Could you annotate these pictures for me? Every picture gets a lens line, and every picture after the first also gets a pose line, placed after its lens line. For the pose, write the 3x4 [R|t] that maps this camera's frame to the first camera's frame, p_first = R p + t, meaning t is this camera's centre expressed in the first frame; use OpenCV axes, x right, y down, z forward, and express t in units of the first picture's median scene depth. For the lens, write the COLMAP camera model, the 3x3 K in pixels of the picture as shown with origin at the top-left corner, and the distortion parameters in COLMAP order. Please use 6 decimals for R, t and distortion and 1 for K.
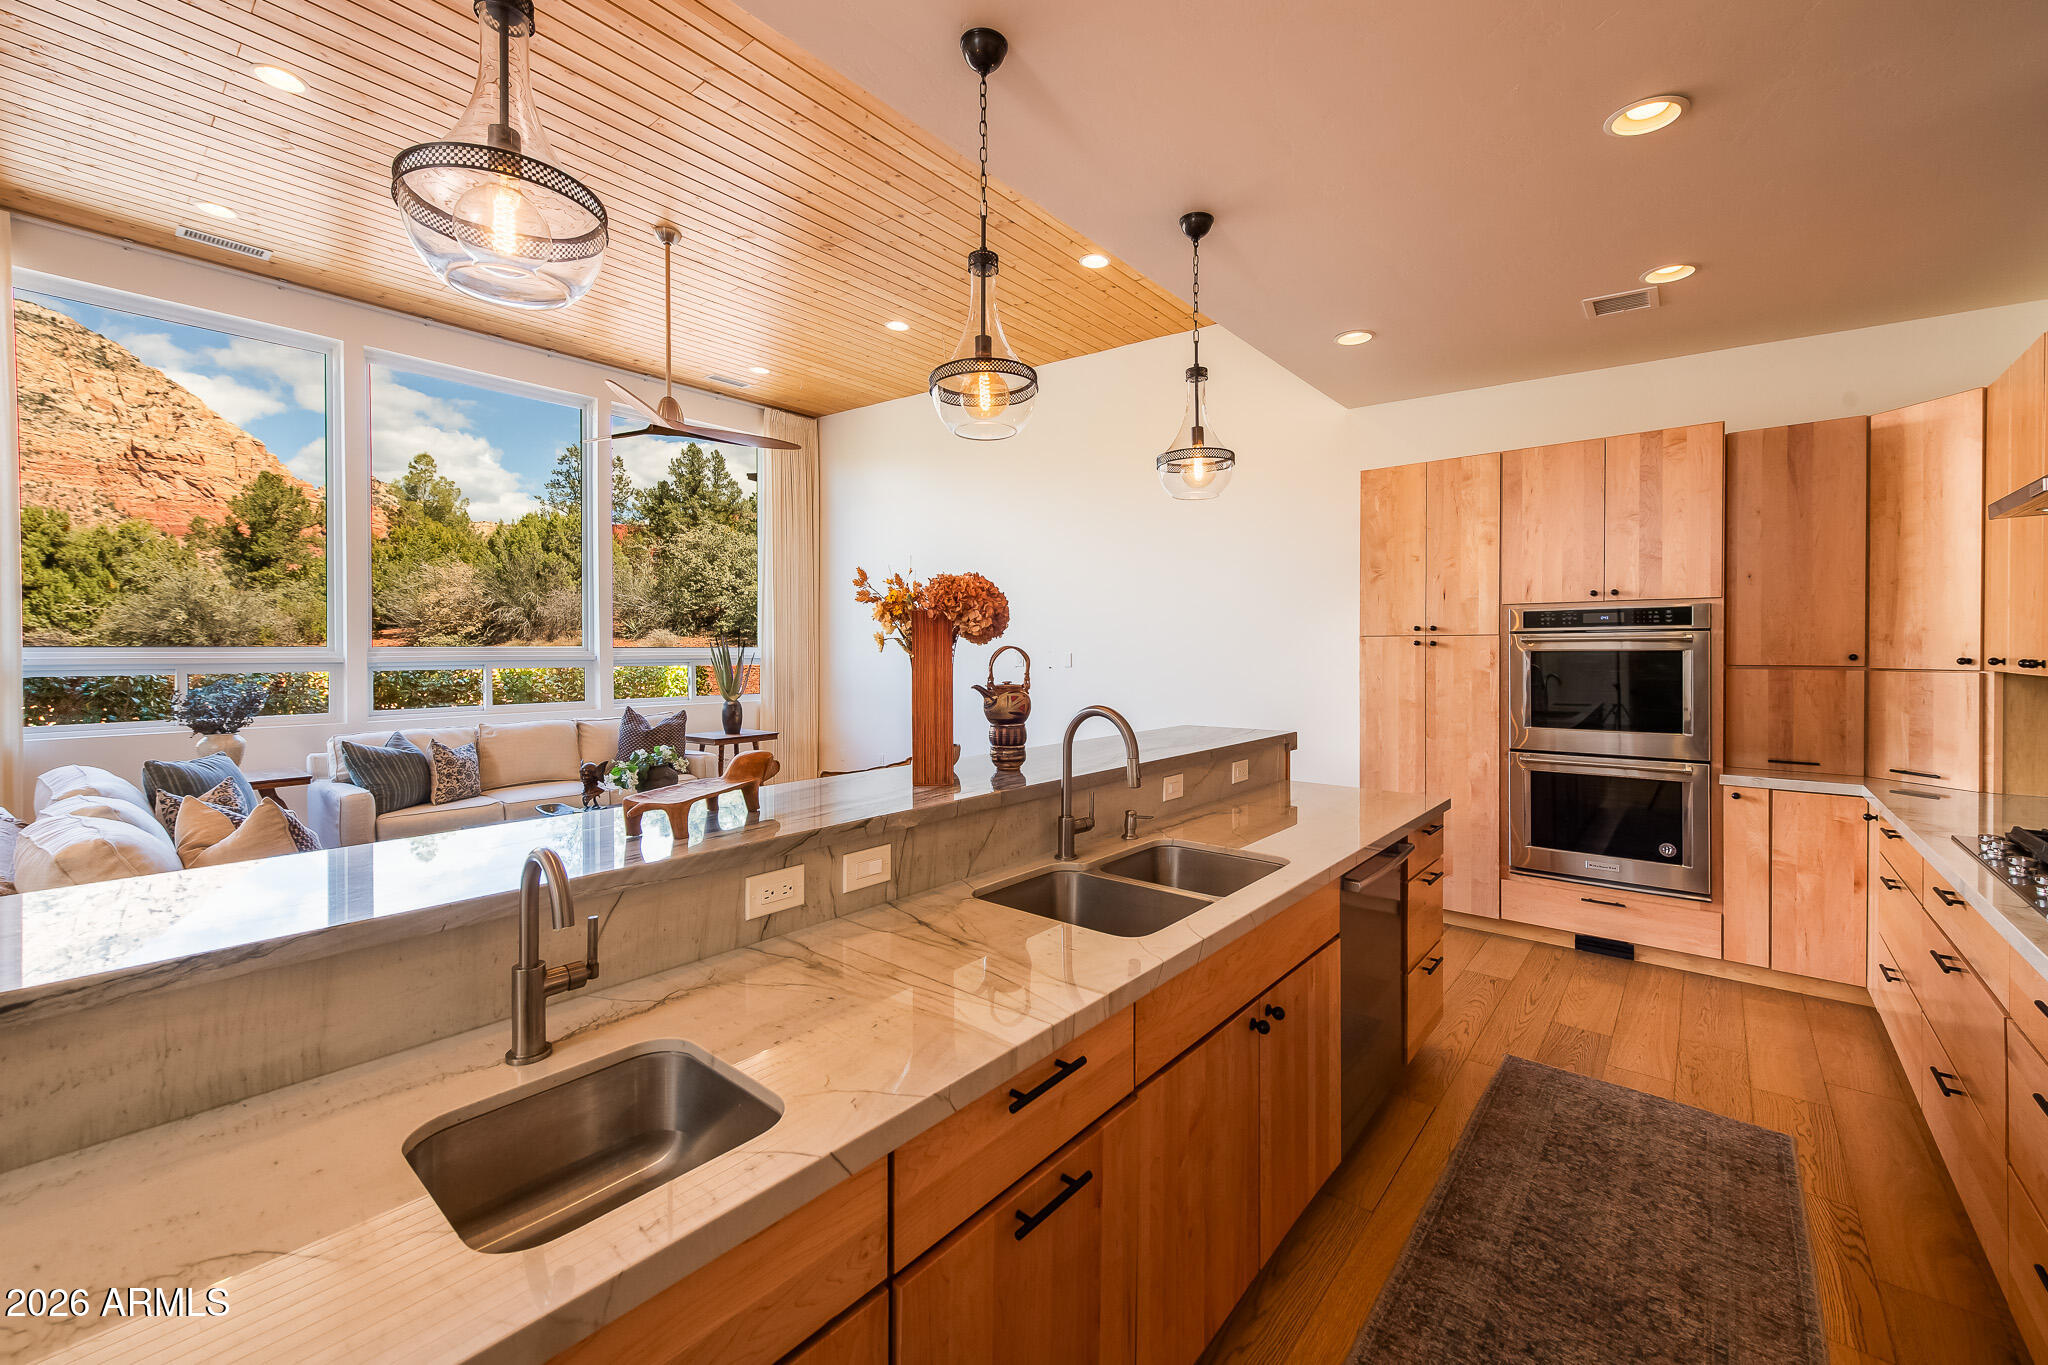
lens RADIAL K [[814.9, 0, 1013.8], [0, 814.9, 654.9], [0, 0, 1]] dist [0.003869, -0.001039]
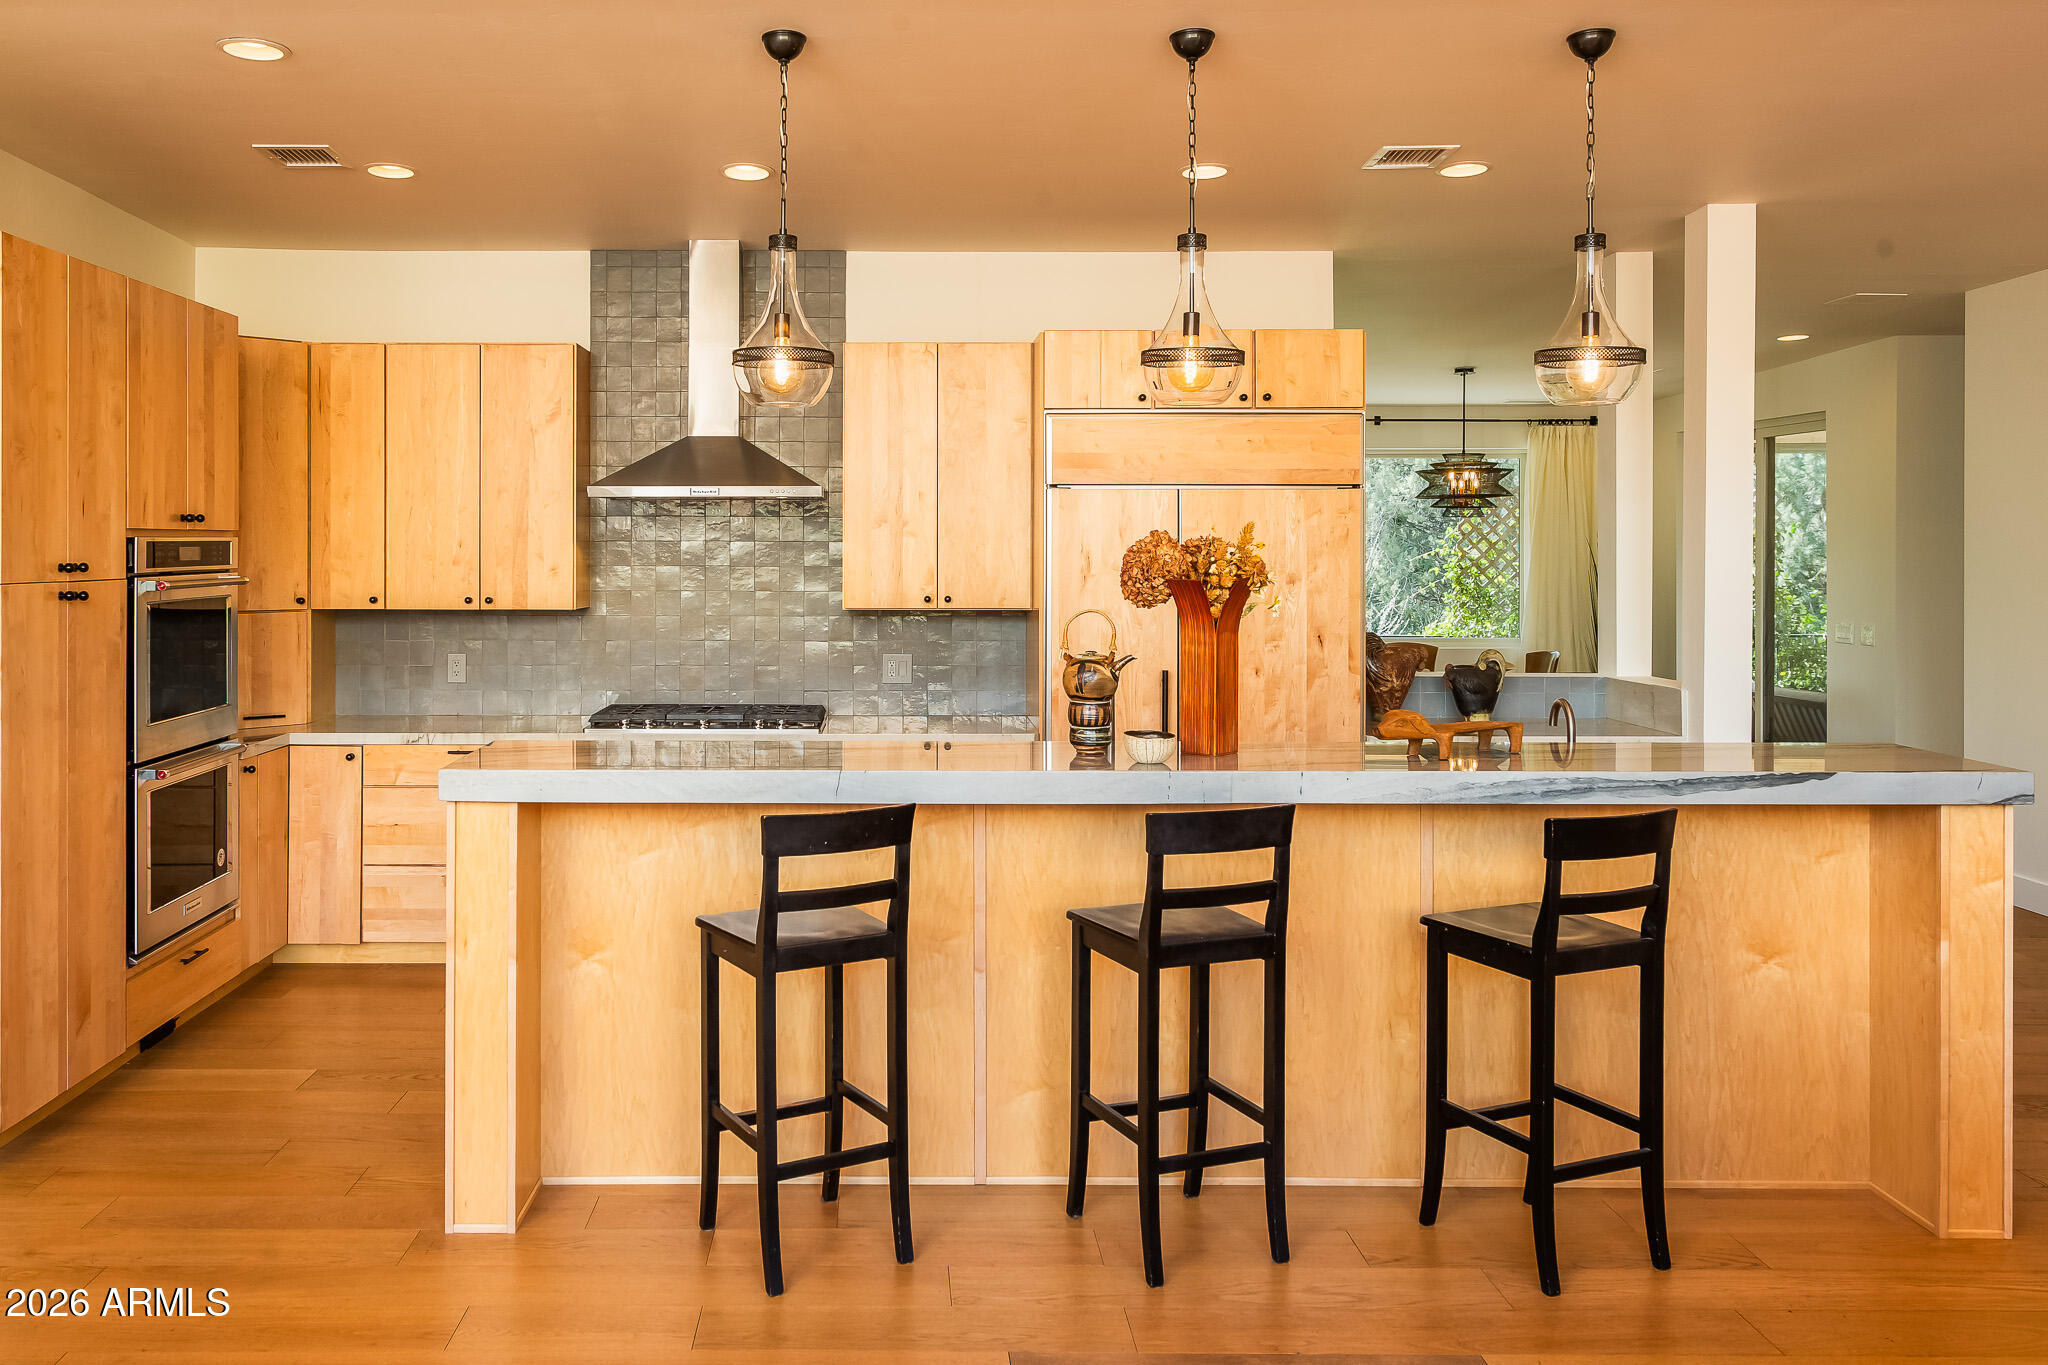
lens RADIAL K [[1410.3, 0, 983.6], [0, 1410.3, 597.3], [0, 0, 1]] dist [-0.002788, 0.001183]
pose [[-0.680750, -0.022430, 0.732172, -0.746260], [0.004344, 0.999390, 0.034654, -0.054326], [-0.732503, 0.026771, -0.680237, 1.544989]]
